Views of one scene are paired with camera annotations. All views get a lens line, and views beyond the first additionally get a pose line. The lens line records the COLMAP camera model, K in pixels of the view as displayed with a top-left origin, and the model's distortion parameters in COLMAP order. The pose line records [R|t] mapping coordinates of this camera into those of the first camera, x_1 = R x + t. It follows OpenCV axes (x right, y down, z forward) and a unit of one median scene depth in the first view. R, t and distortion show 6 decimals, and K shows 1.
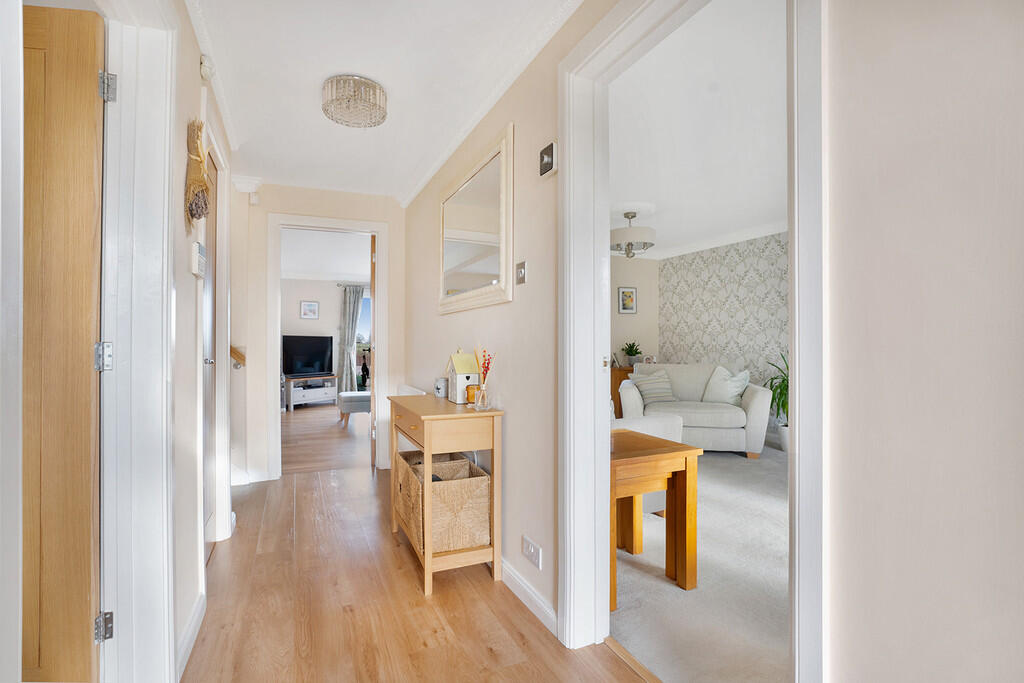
lens RADIAL K [[482.2, 0, 509.6], [0, 482.2, 340.4], [0, 0, 1]] dist [-0.032911, 0.001069]
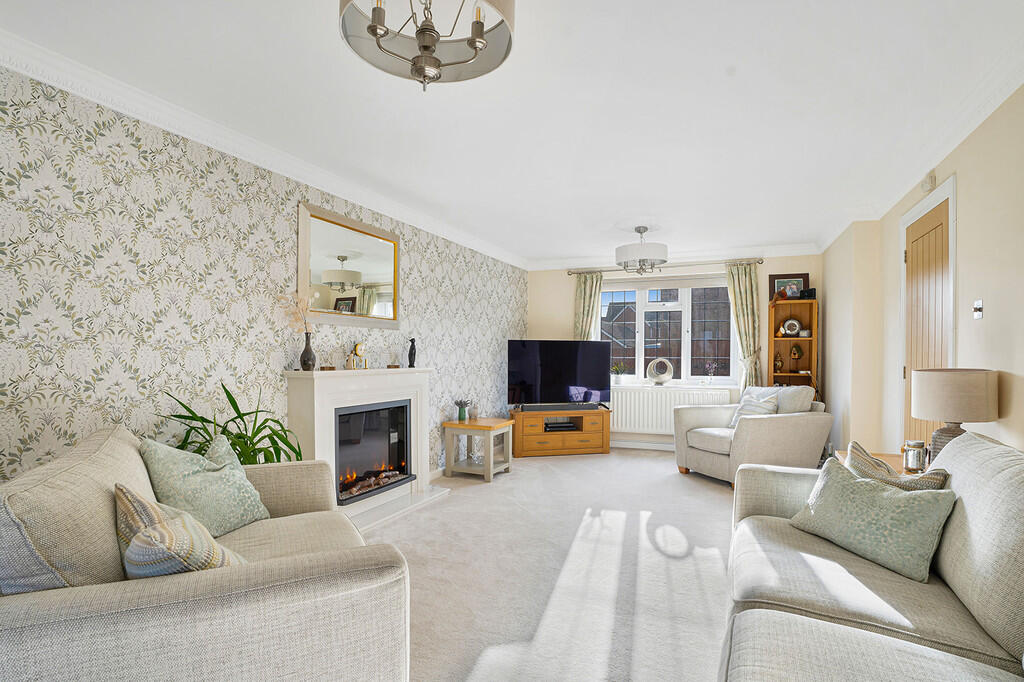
lens RADIAL K [[482.2, 0, 513.1], [0, 482.2, 349.7], [0, 0, 1]] dist [-0.032911, 0.001069]
pose [[-0.642654, 0.008431, 0.766110, -0.023268], [-0.004529, 0.999880, -0.014802, -0.006705], [-0.766143, -0.012983, -0.642539, 0.921267]]
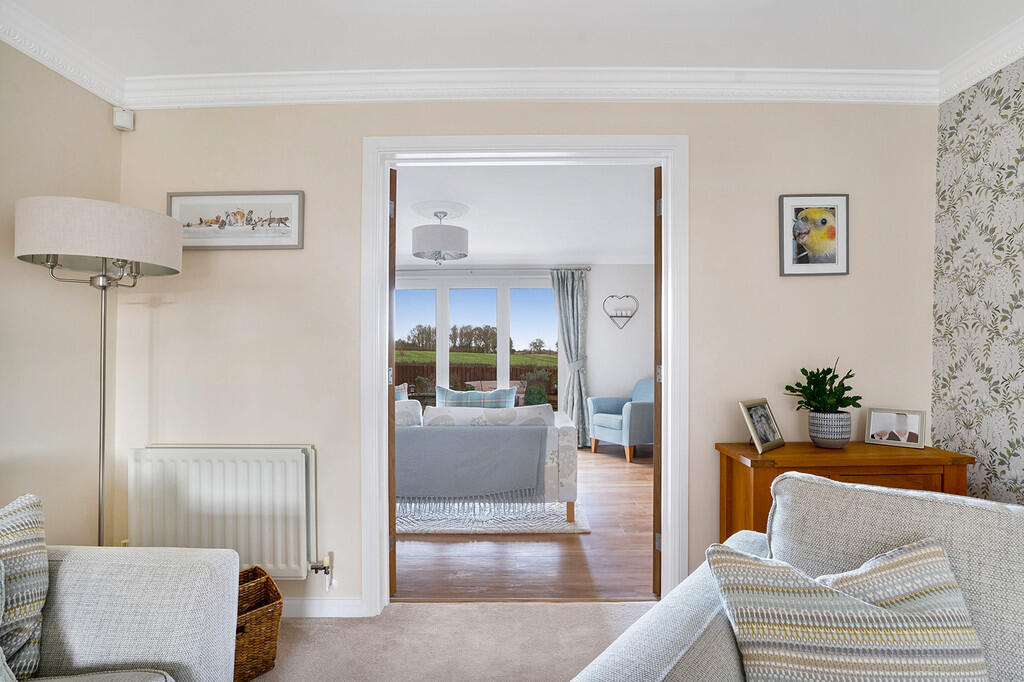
lens RADIAL K [[482.2, 0, 515.3], [0, 482.2, 347.9], [0, 0, 1]] dist [-0.032911, 0.001069]
pose [[0.899457, 0.001448, -0.437006, 0.205272], [0.003893, 0.999928, 0.011324, -0.011444], [0.436991, -0.011887, 0.899387, 0.628074]]
